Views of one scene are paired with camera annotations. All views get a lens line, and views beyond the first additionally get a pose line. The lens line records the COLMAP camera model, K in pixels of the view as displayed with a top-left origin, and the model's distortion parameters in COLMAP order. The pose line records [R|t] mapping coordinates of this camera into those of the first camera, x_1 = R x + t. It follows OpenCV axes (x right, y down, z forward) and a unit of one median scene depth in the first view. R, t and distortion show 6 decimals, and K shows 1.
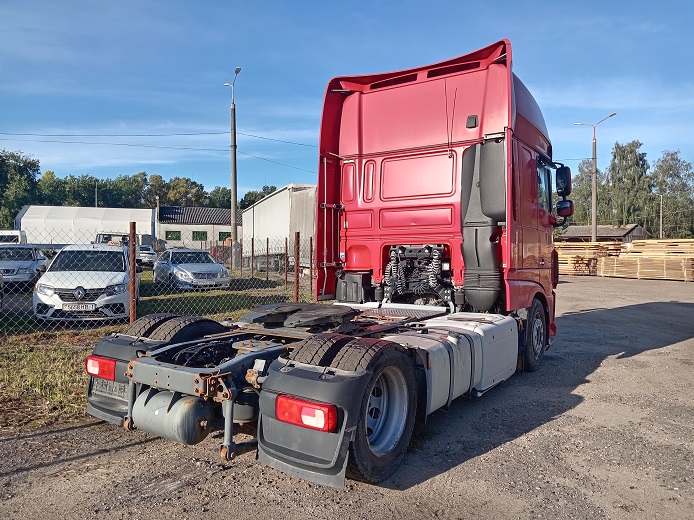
lens RADIAL K [[537.9, 0, 346.4], [0, 537.9, 263.3], [0, 0, 1]] dist [0.013419, -0.005557]
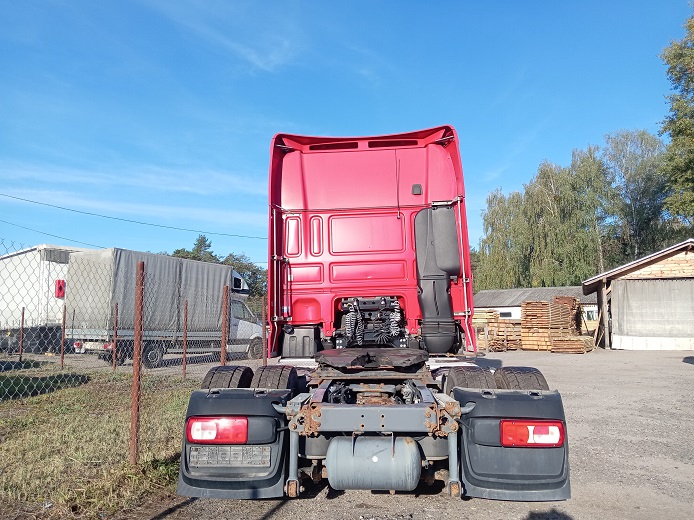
lens RADIAL K [[537.9, 0, 345.7], [0, 537.9, 255.9], [0, 0, 1]] dist [0.013419, -0.005557]
pose [[0.864143, 0.045387, 0.501195, -0.424446], [0.031610, 0.989063, -0.144067, 0.034714], [-0.502252, 0.140337, 0.853257, 0.105690]]
